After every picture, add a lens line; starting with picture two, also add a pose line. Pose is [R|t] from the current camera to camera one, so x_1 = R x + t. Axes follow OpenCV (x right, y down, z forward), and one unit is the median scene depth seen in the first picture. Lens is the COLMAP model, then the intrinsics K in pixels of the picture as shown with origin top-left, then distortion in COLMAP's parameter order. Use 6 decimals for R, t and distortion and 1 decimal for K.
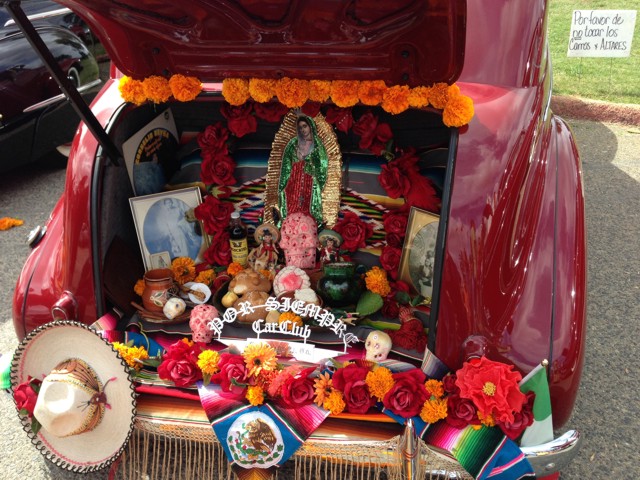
lens RADIAL K [[558.6, 0, 321.0], [0, 558.6, 268.5], [0, 0, 1]] dist [0.094940, -0.179419]
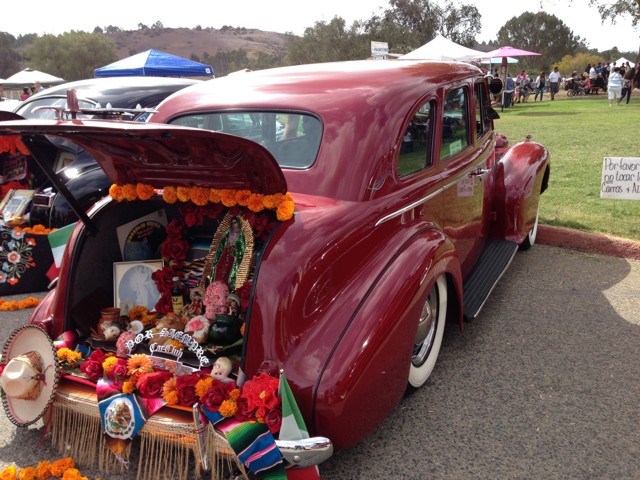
lens RADIAL K [[558.6, 0, 321.0], [0, 558.6, 268.5], [0, 0, 1]] dist [0.094940, -0.179419]
pose [[0.964535, 0.072931, -0.253680, 0.671537], [-0.129266, 0.968448, -0.213071, 0.162913], [0.230136, 0.238307, 0.943529, -0.324493]]
